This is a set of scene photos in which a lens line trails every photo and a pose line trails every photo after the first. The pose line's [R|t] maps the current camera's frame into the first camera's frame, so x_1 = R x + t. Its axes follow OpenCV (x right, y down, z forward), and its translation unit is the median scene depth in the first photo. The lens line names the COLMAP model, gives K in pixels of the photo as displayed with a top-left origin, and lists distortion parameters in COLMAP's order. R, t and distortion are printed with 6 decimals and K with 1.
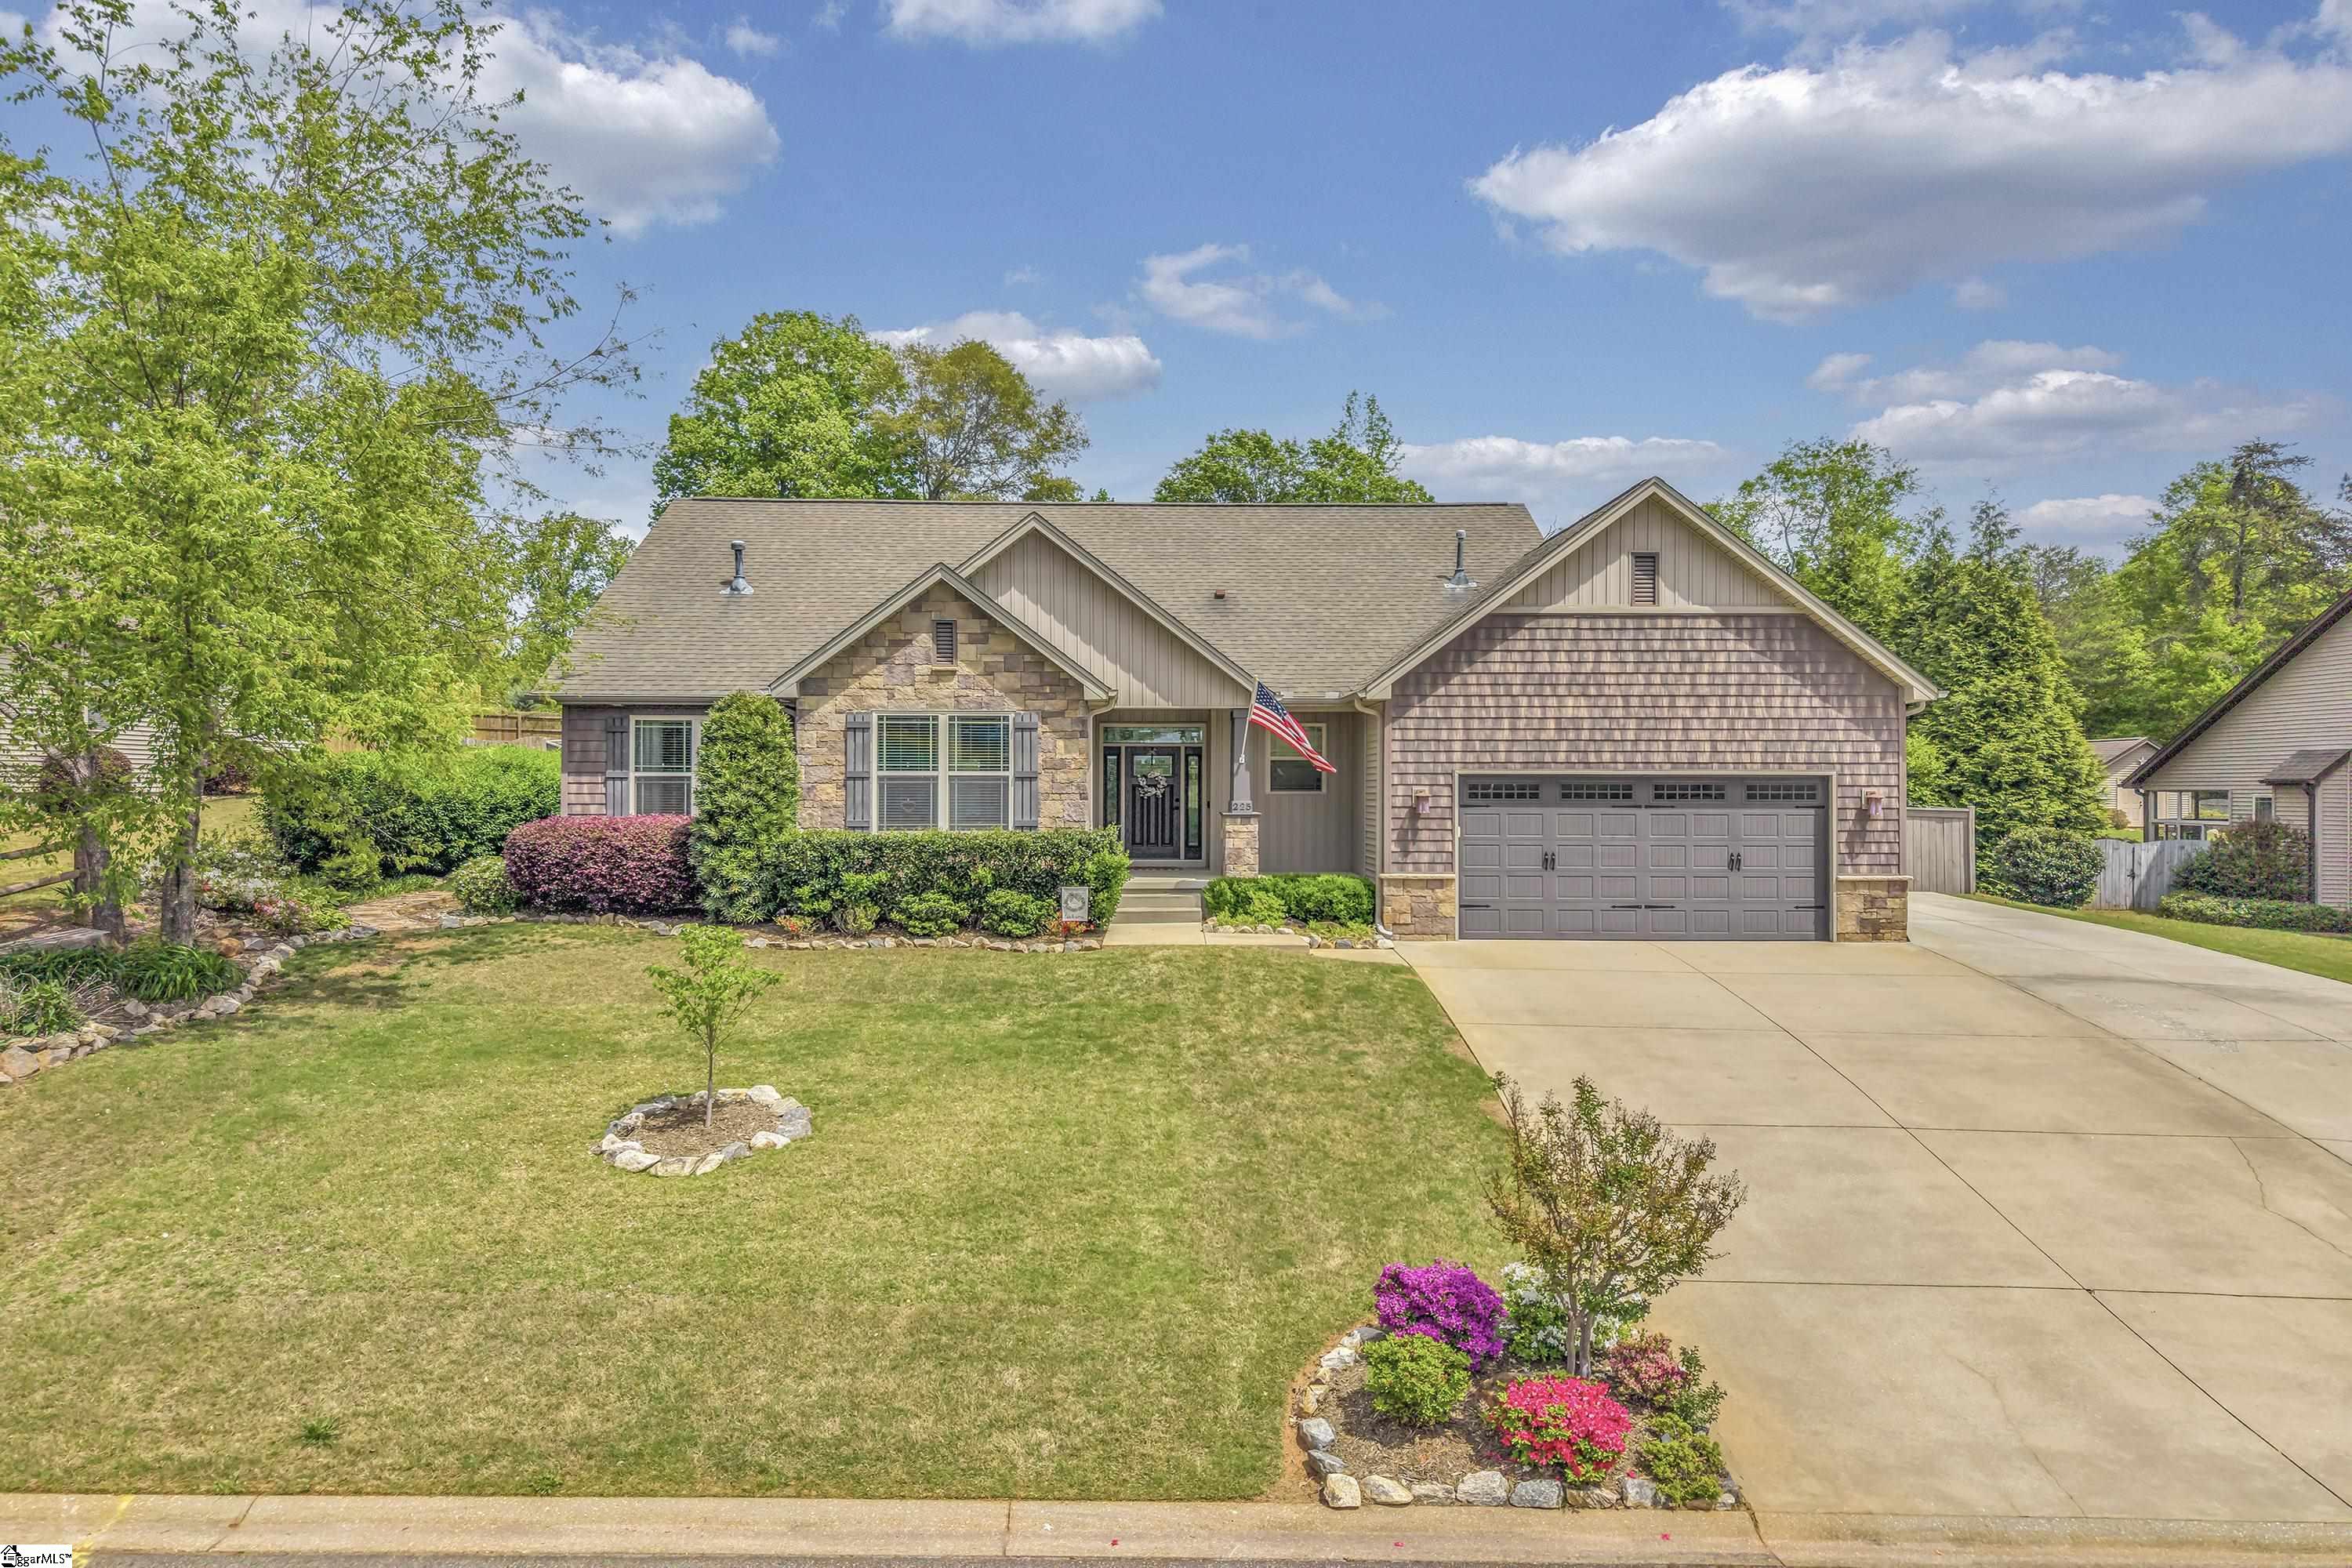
lens RADIAL K [[1536.2, 0, 1174.1], [0, 1536.2, 785.5], [0, 0, 1]] dist [-0.029907, -0.001582]
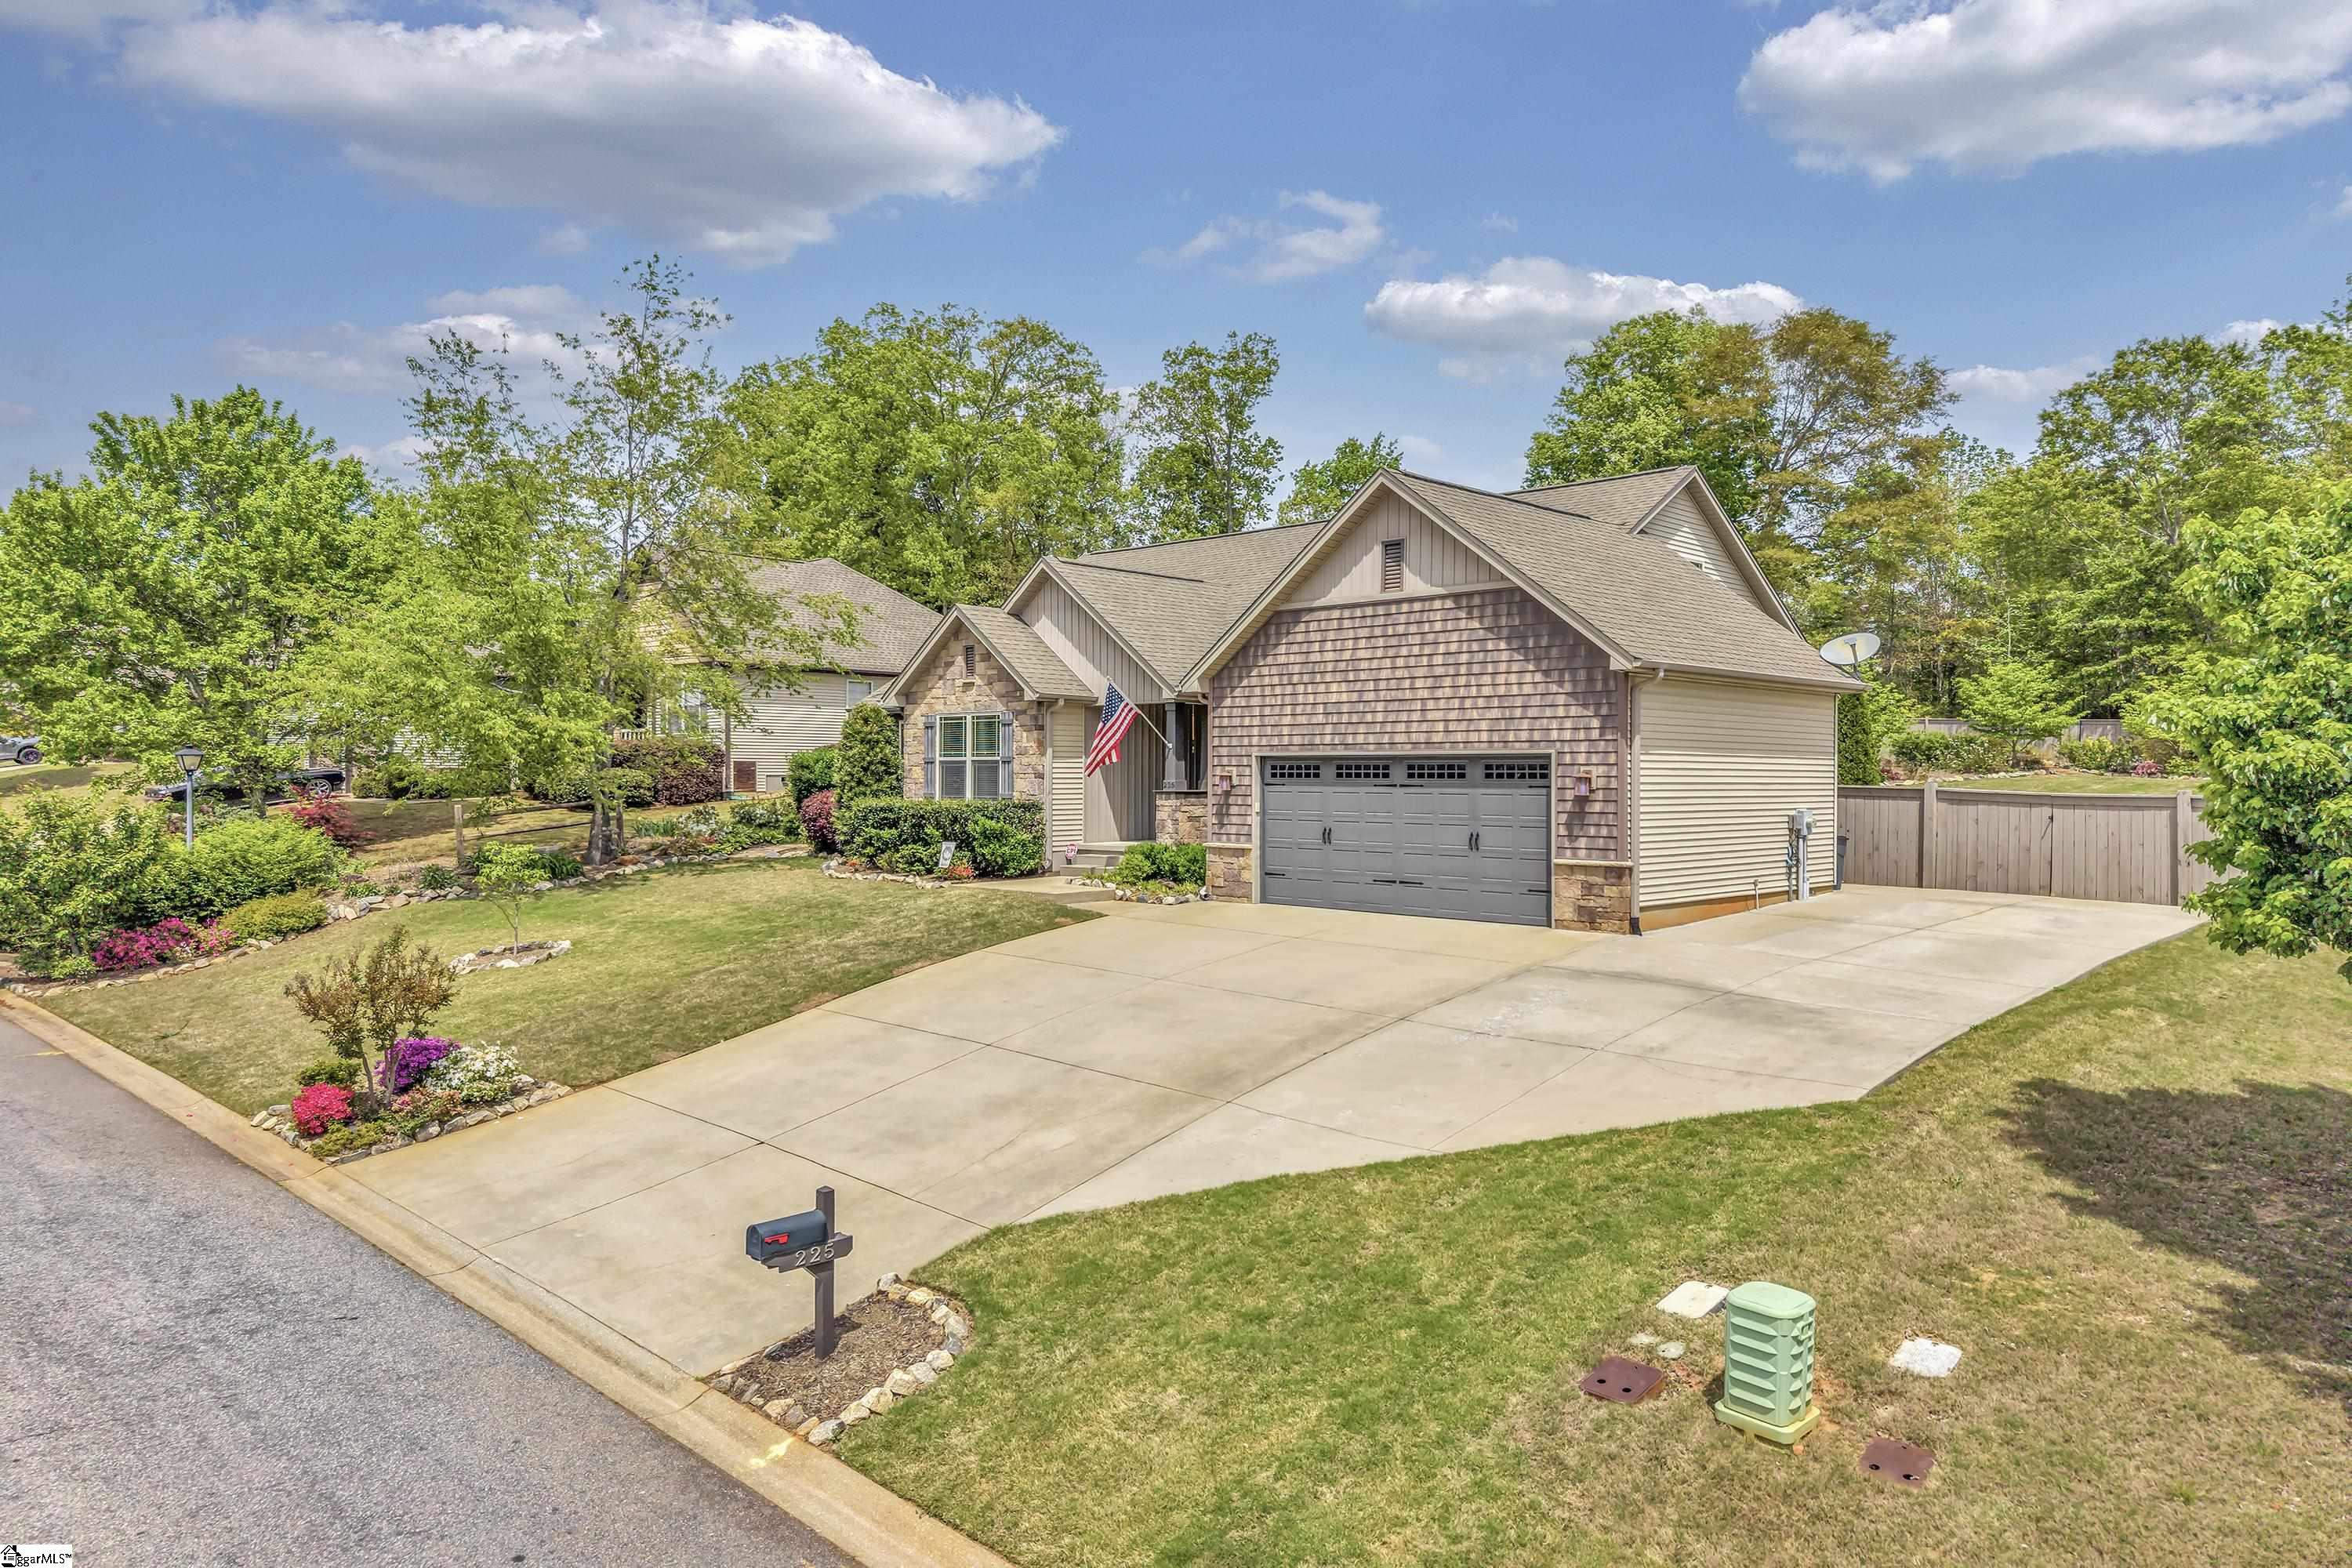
lens RADIAL K [[1536.2, 0, 1171.6], [0, 1536.2, 784.9], [0, 0, 1]] dist [-0.029907, -0.001582]
pose [[0.716650, 0.004538, -0.697418, 0.926899], [0.003067, 0.999949, 0.009658, 0.002843], [0.697426, -0.009060, 0.716599, 0.149285]]
